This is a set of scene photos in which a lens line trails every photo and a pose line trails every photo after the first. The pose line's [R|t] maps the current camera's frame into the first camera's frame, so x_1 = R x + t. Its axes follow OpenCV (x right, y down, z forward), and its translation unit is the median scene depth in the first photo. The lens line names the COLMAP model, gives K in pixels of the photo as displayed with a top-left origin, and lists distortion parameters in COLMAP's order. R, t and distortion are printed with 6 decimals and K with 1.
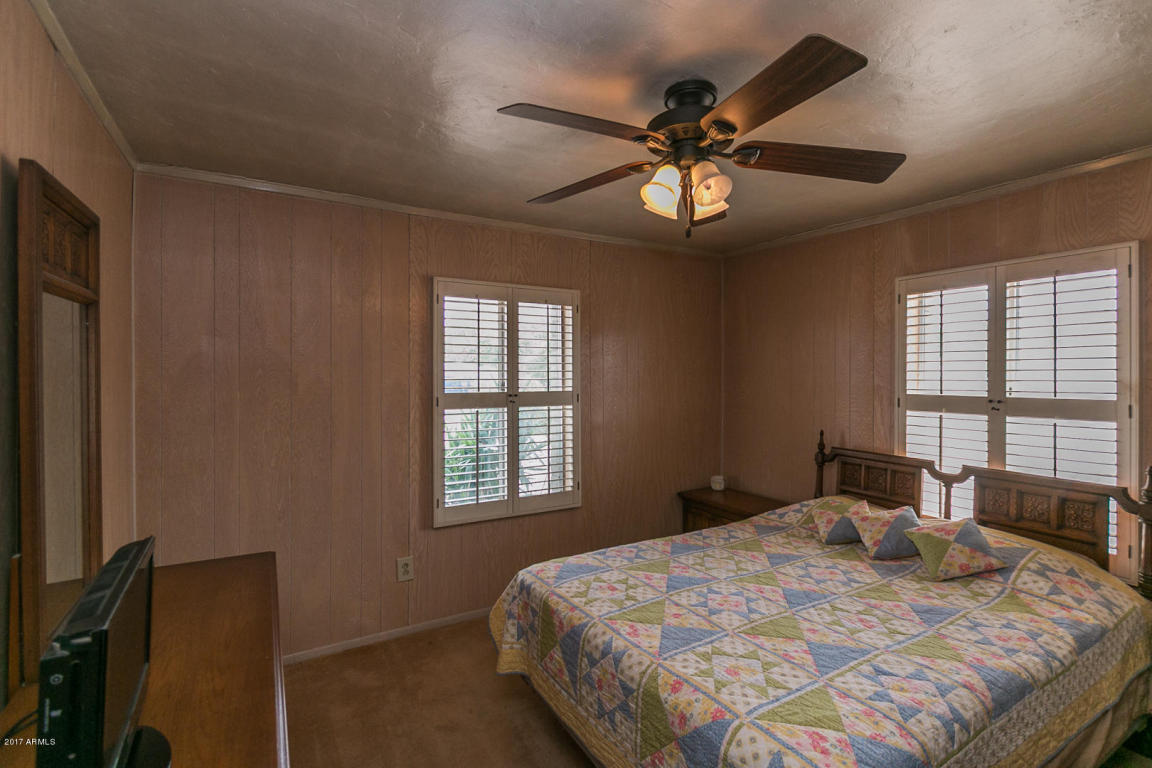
lens RADIAL K [[531.0, 0, 578.7], [0, 531.0, 378.6], [0, 0, 1]] dist [0.003425, -0.002610]
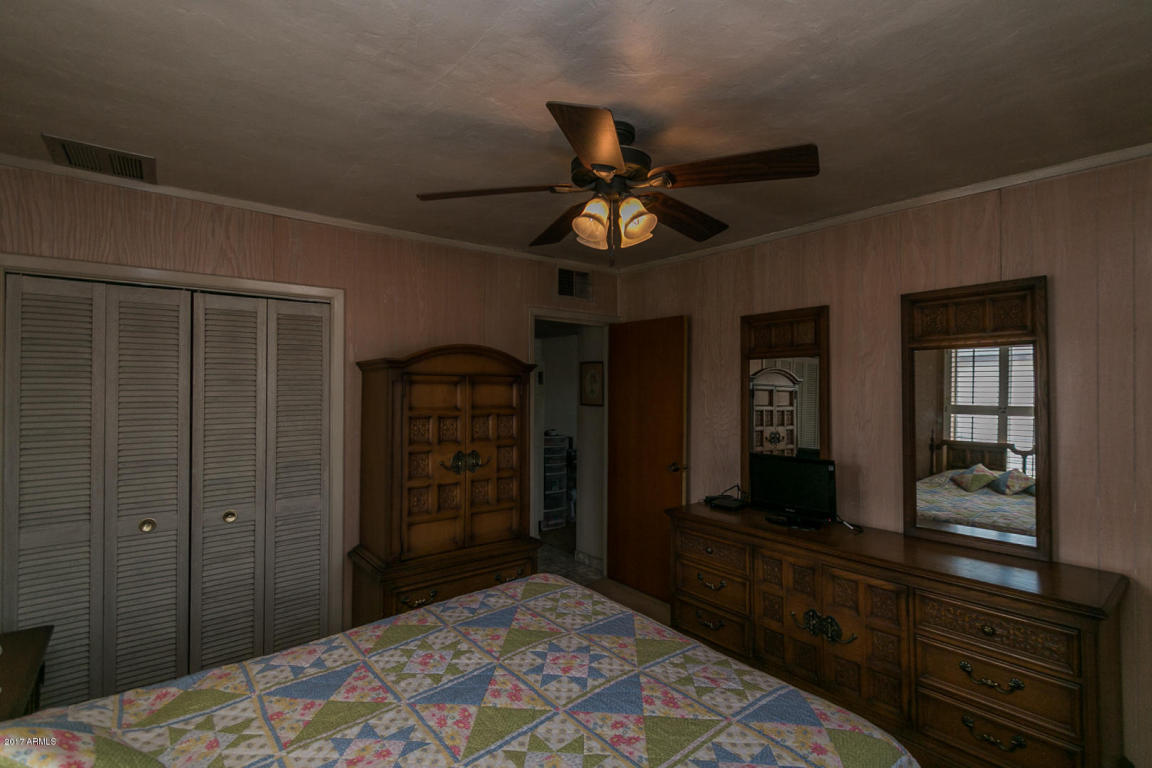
lens RADIAL K [[531.0, 0, 574.8], [0, 531.0, 382.0], [0, 0, 1]] dist [0.003425, -0.002610]
pose [[-0.989124, -0.004826, -0.147003, 0.420348], [-0.004856, 0.999988, -0.000159, -0.032249], [0.147002, 0.000557, -0.989136, 1.968334]]
